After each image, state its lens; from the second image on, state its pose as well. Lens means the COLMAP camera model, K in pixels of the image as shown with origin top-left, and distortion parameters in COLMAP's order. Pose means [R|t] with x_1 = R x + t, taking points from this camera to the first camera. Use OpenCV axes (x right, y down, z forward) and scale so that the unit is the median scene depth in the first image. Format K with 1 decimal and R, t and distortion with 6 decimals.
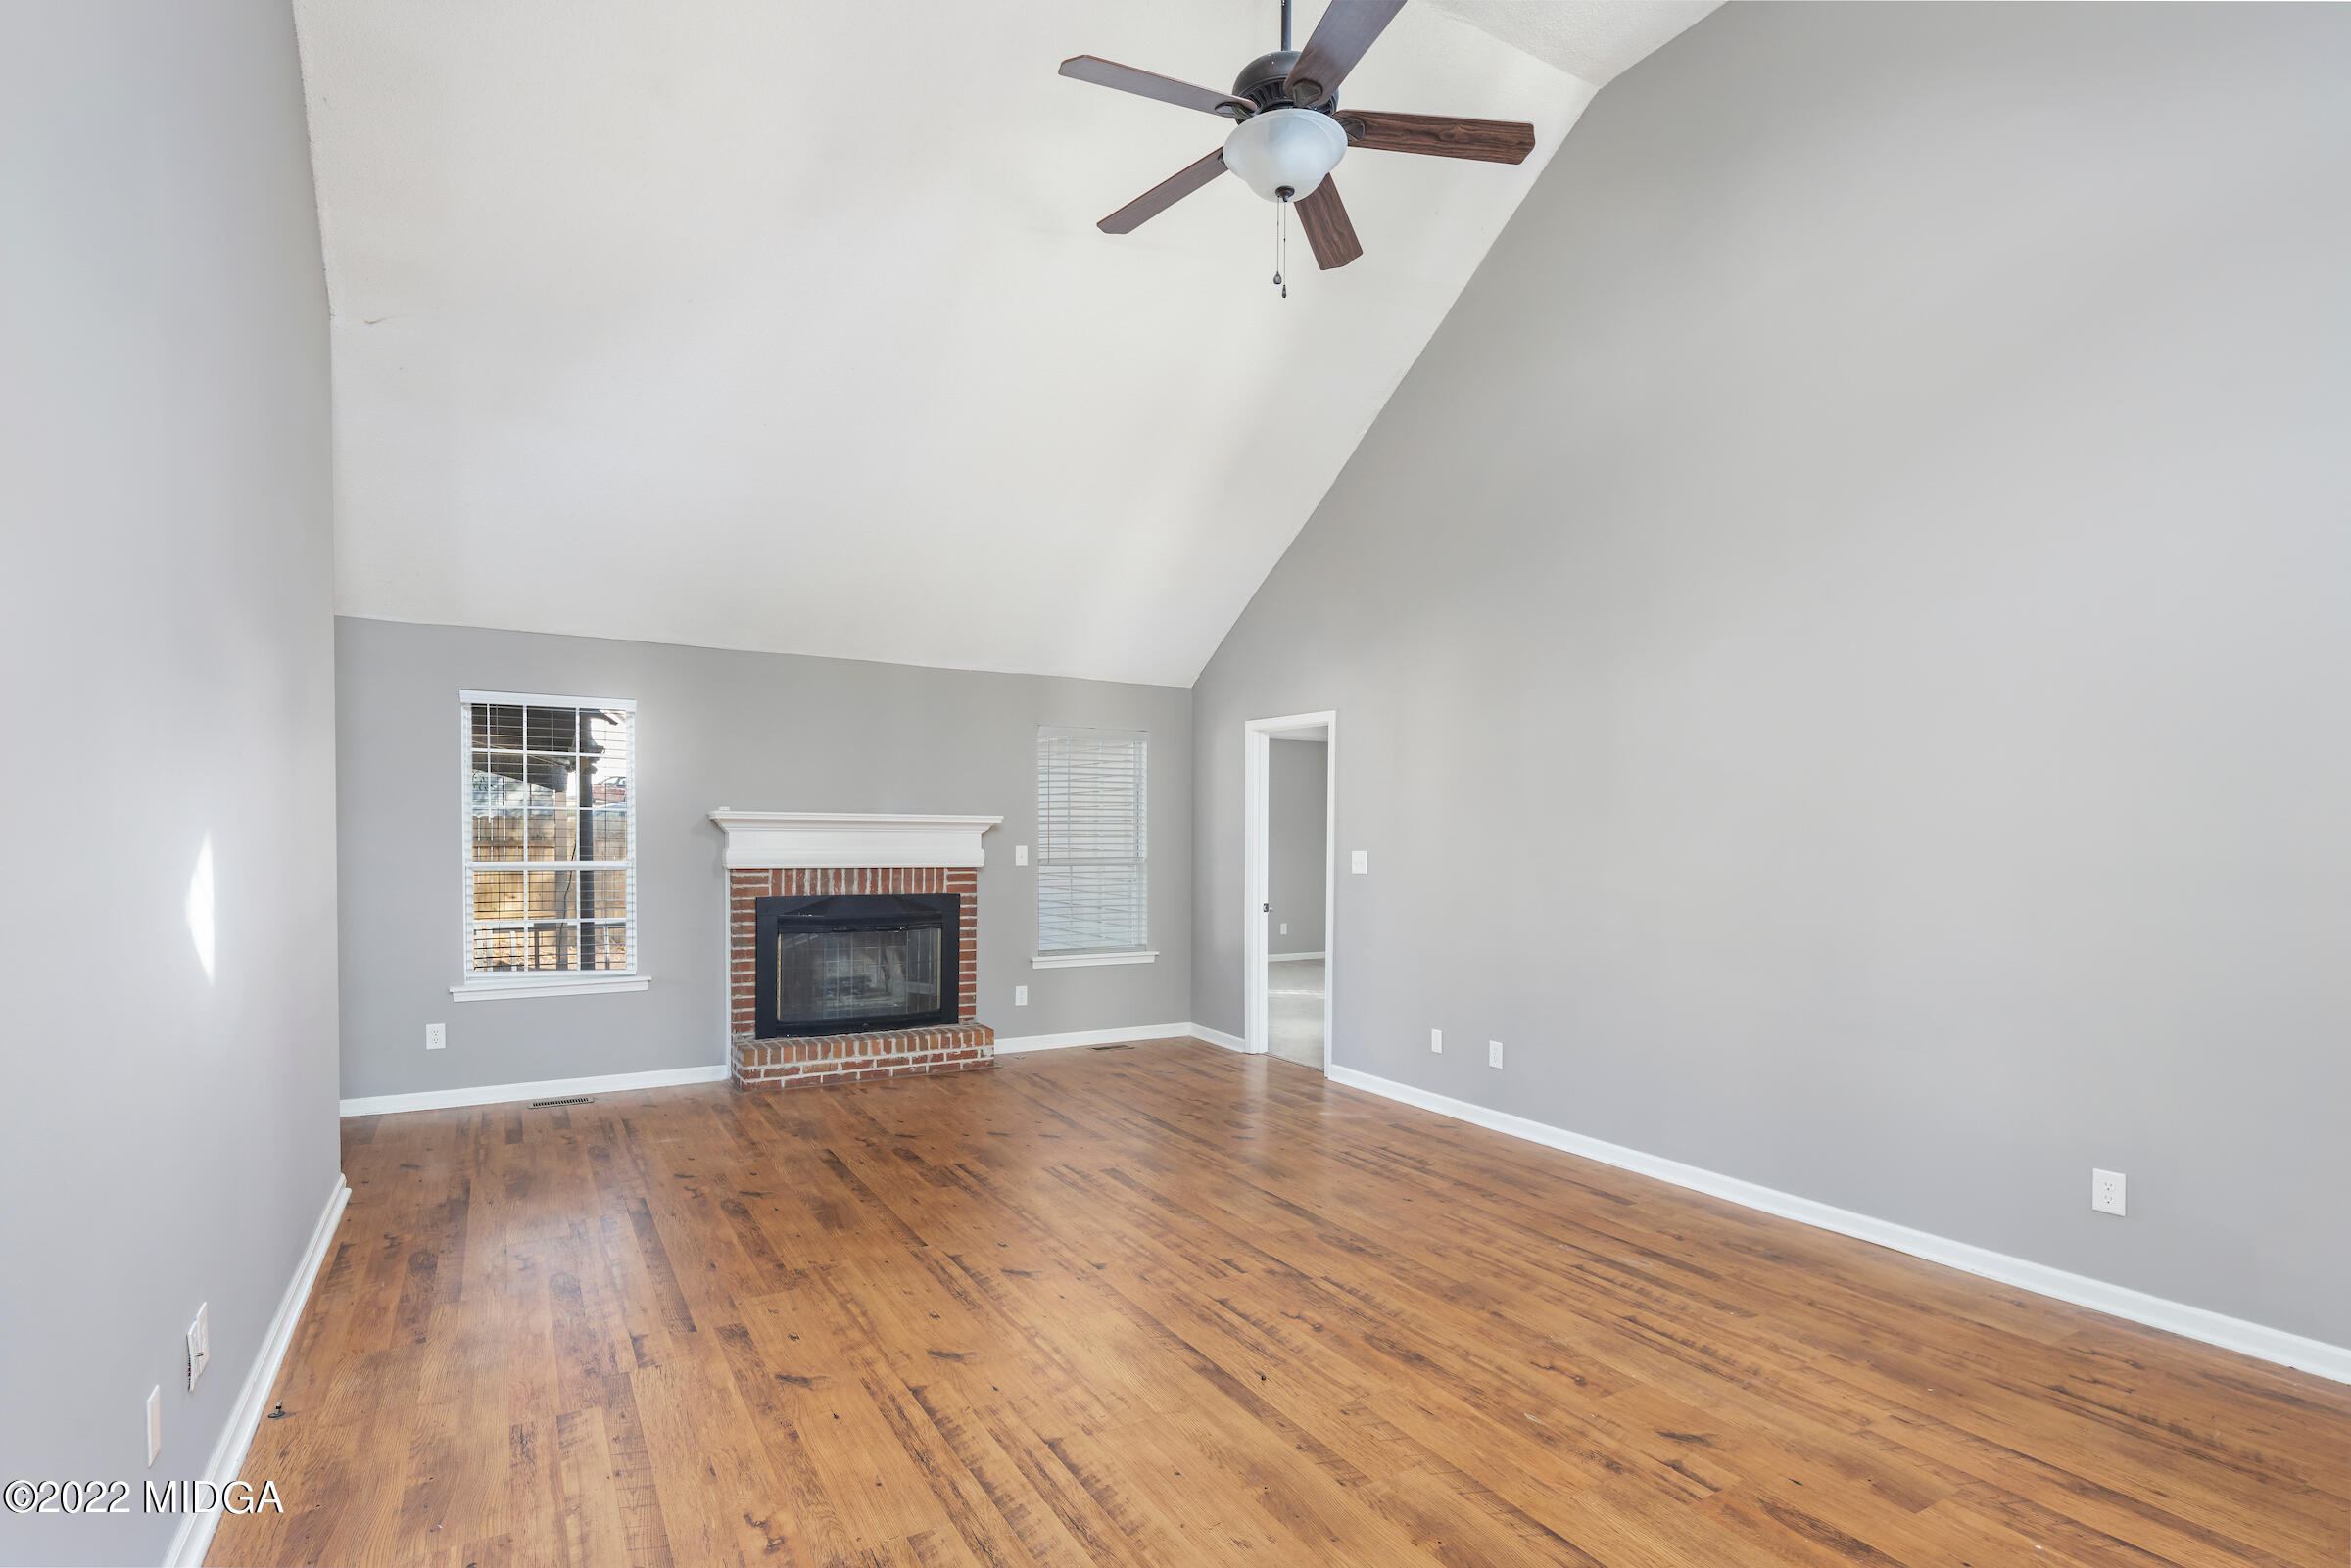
lens RADIAL K [[1137.9, 0, 1186.3], [0, 1137.9, 805.4], [0, 0, 1]] dist [0.001602, -0.001808]
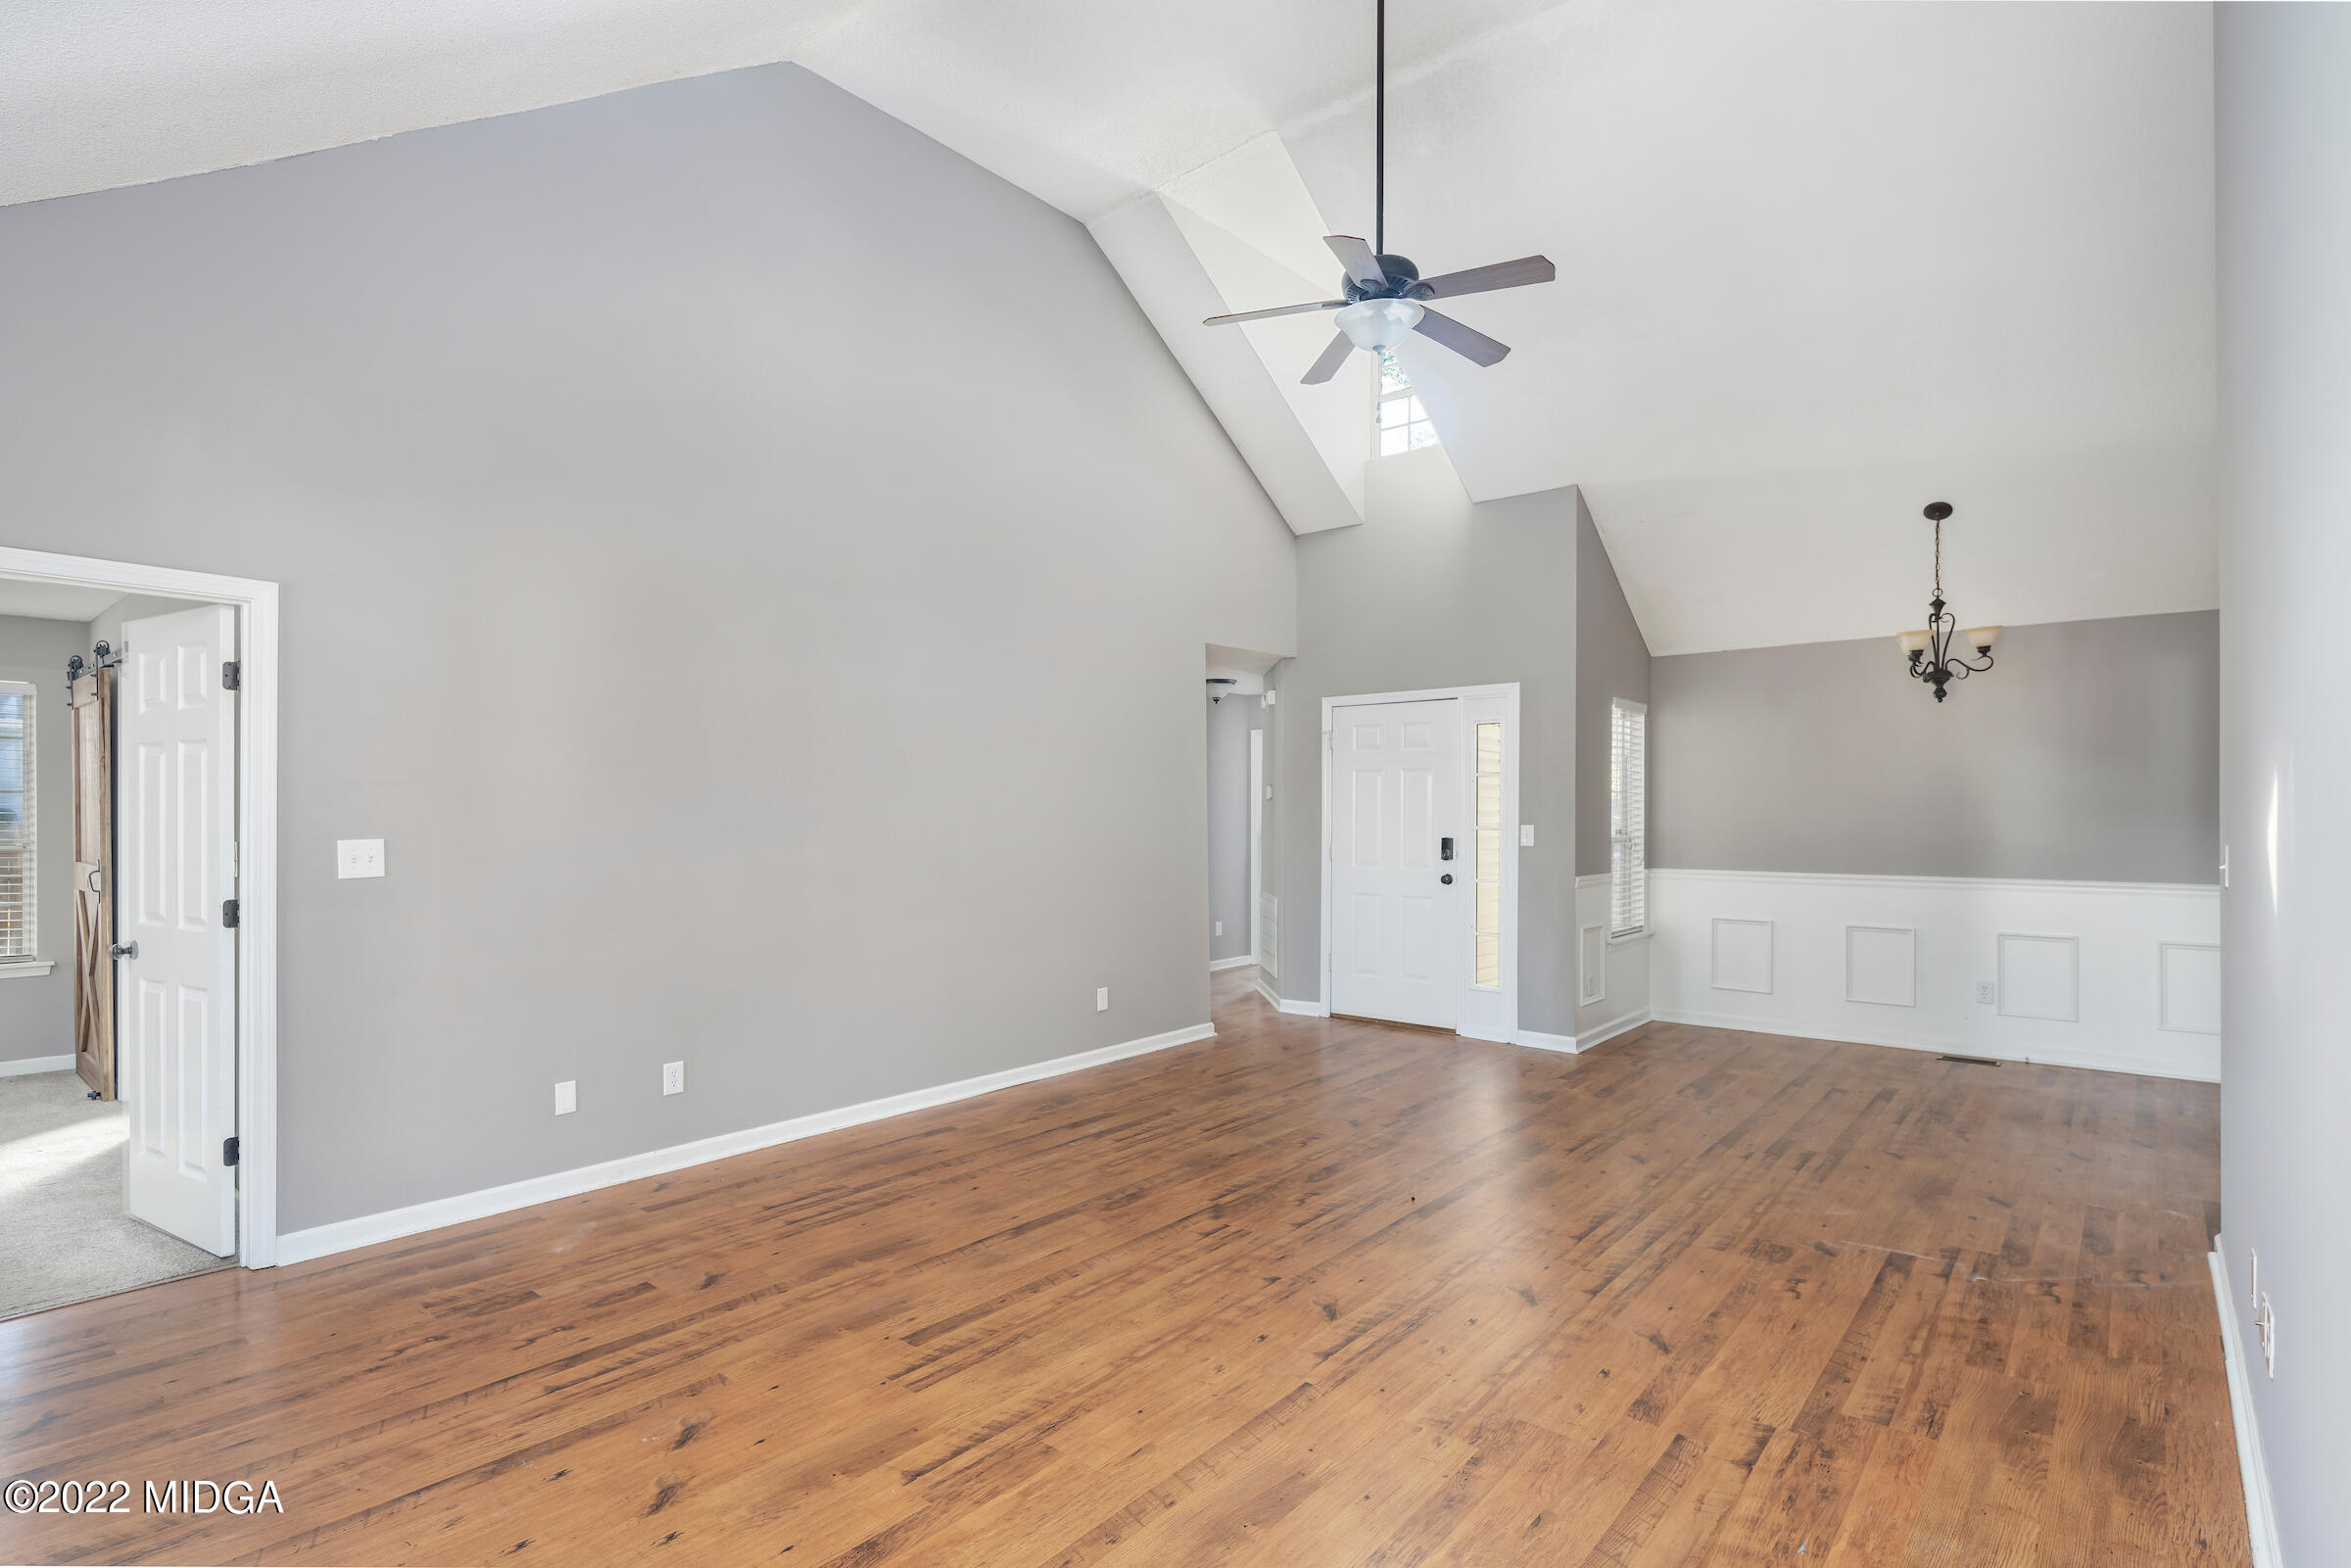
lens RADIAL K [[1137.9, 0, 1186.3], [0, 1137.9, 805.4], [0, 0, 1]] dist [0.001602, -0.001808]
pose [[-0.324522, -0.001766, 0.945877, -0.986576], [-0.024414, 0.999681, -0.006509, 0.030941], [-0.945563, -0.025205, -0.324461, 1.467584]]
